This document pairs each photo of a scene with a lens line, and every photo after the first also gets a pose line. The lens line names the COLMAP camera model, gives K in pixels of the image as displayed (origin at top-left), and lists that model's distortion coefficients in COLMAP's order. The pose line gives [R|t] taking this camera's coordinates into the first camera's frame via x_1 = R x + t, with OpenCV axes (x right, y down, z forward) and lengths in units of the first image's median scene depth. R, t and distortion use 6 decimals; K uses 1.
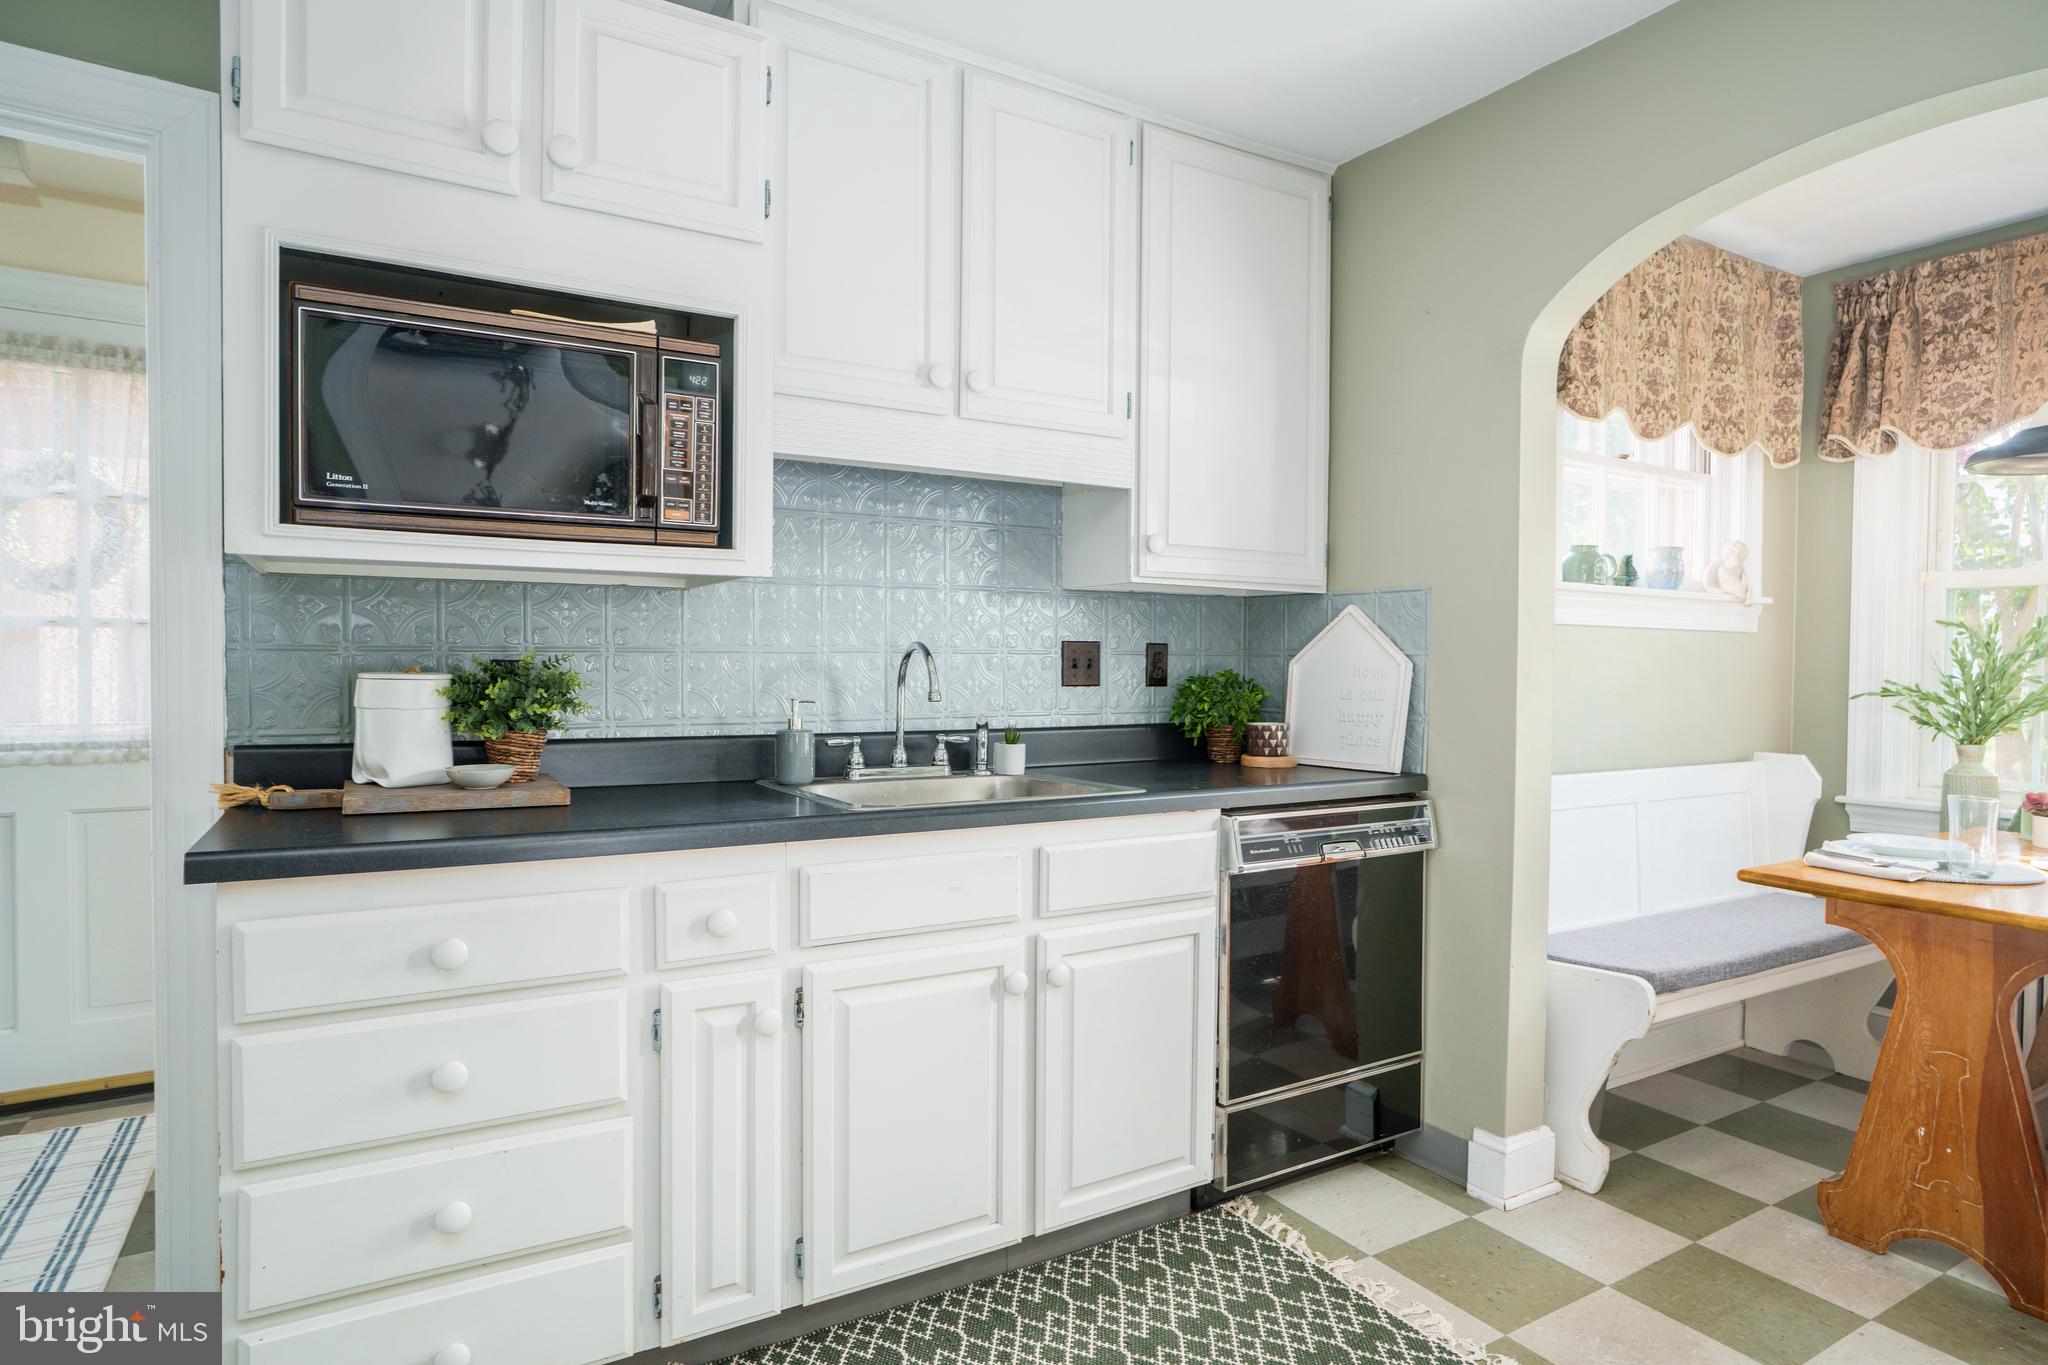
lens RADIAL K [[1098.4, 0, 1025.9], [0, 1098.4, 685.5], [0, 0, 1]] dist [0.002509, 0.003529]
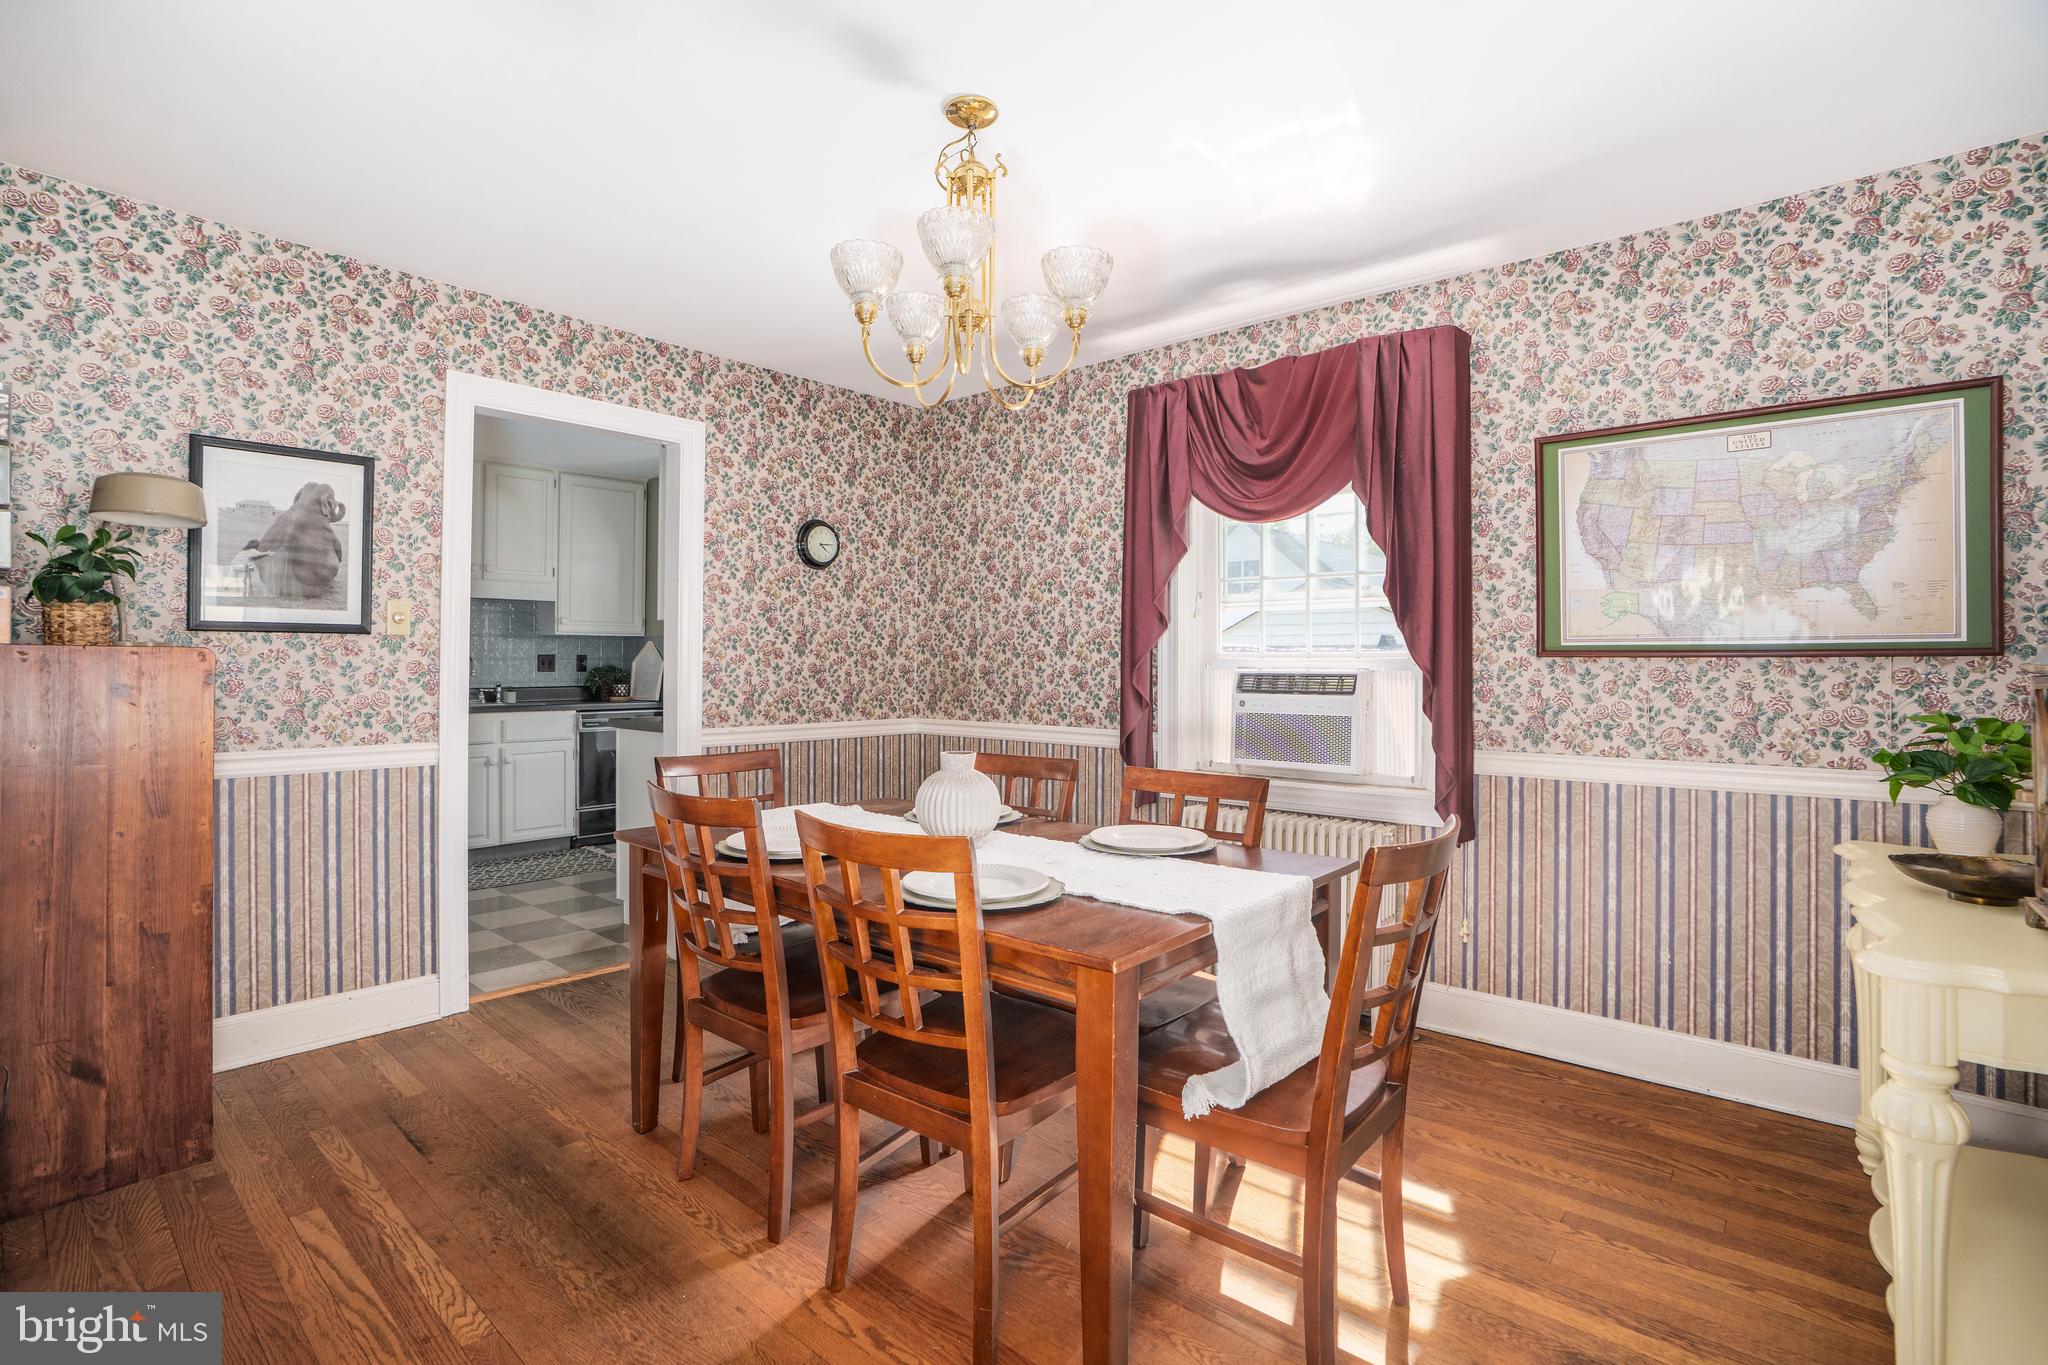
lens RADIAL K [[958.1, 0, 1011.8], [0, 958.1, 668.9], [0, 0, 1]] dist [-0.011791, 0.000229]
pose [[0.955589, -0.005551, 0.294652, 0.445889], [0.008756, 0.999916, -0.009557, 0.026543], [-0.294574, 0.011712, 0.955557, -1.534176]]
